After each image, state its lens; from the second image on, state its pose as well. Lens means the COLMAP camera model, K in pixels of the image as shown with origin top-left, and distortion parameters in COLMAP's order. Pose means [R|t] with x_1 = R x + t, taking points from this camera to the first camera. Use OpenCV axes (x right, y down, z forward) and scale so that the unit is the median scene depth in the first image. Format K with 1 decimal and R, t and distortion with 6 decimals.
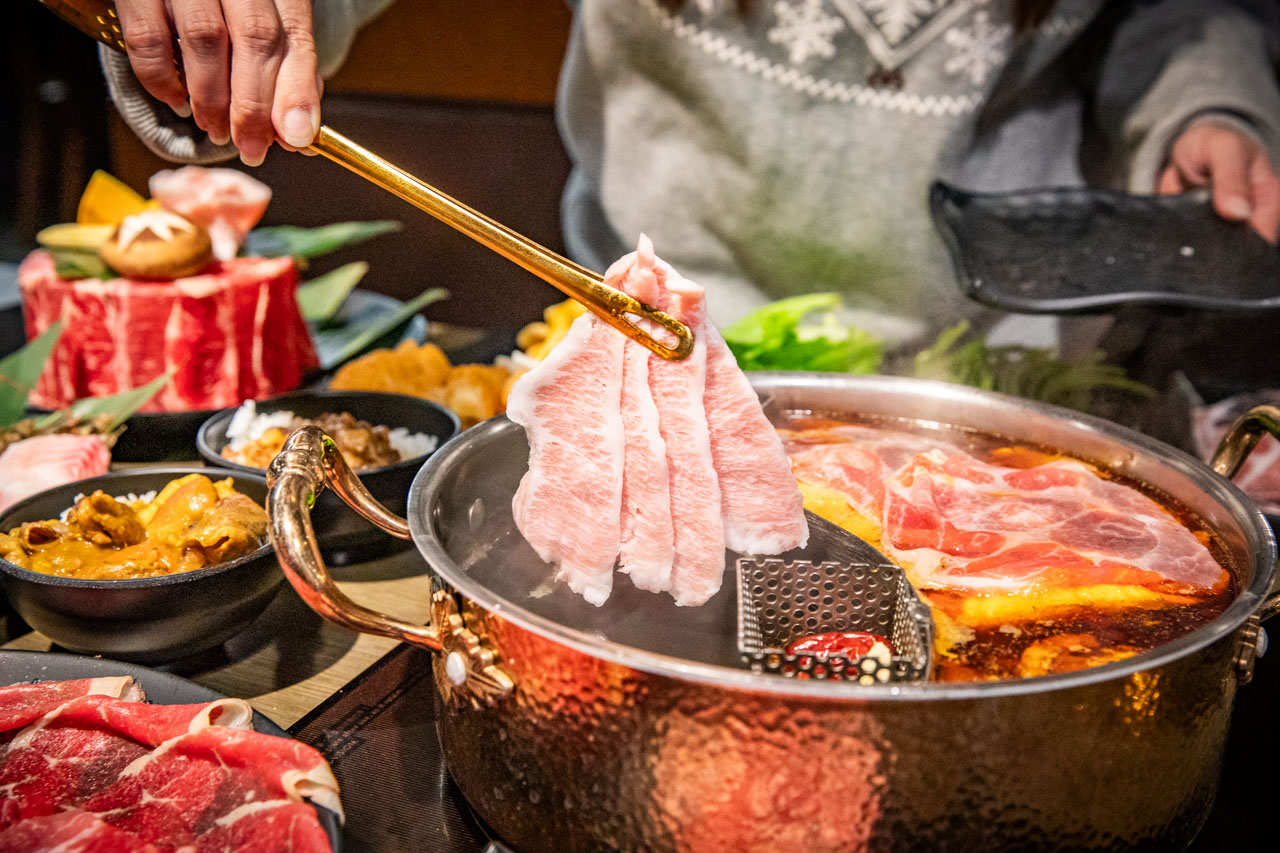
lens RADIAL K [[1576.6, 0, 640.1], [0, 1576.6, 425.8], [0, 0, 1]] dist [0.017502, 0.000000]
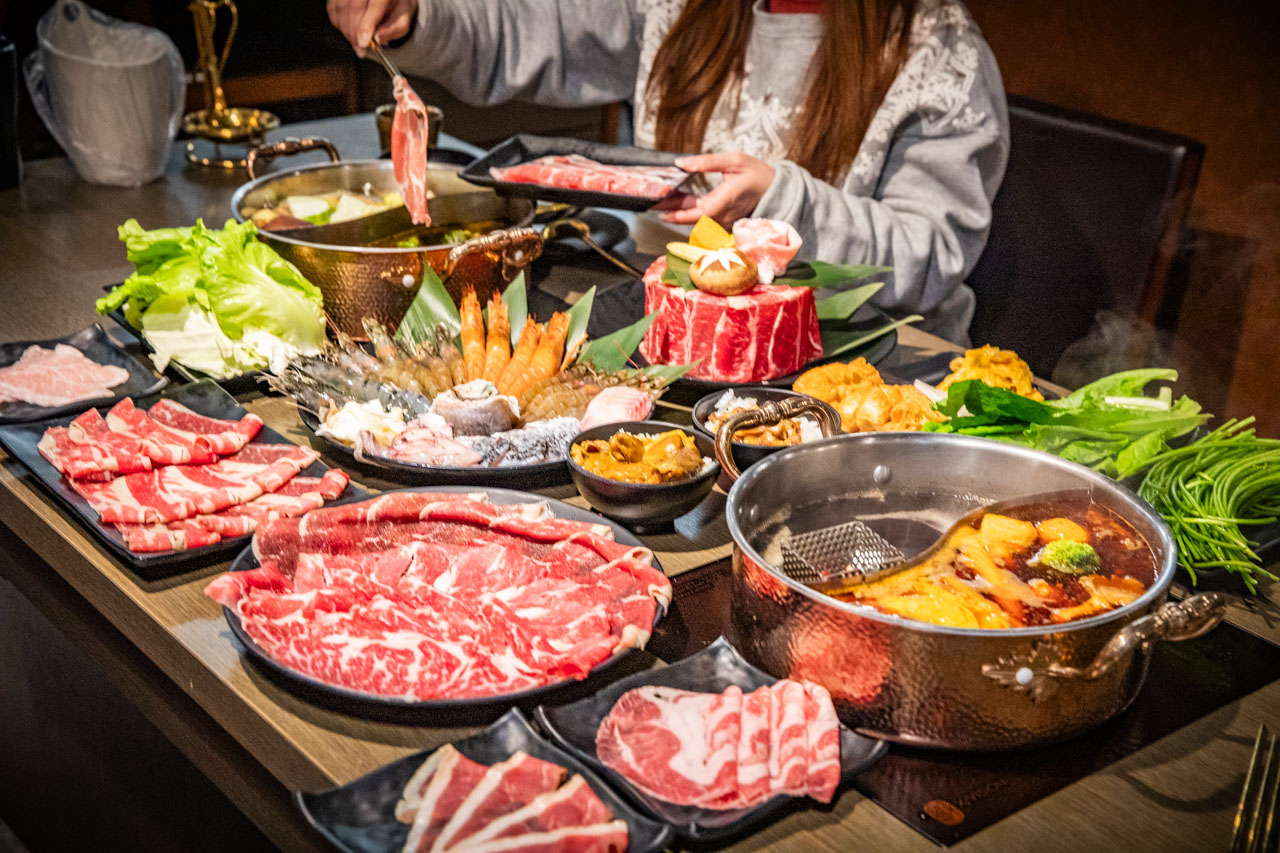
lens RADIAL K [[2088.0, 0, 640.1], [0, 2088.0, 425.0], [0, 0, 1]] dist [-0.349542, 0.000000]
pose [[0.878634, 0.203405, -0.432005, 0.646515], [-0.168496, 0.978605, 0.118071, -0.226301], [0.446779, -0.030950, 0.894109, -1.064557]]
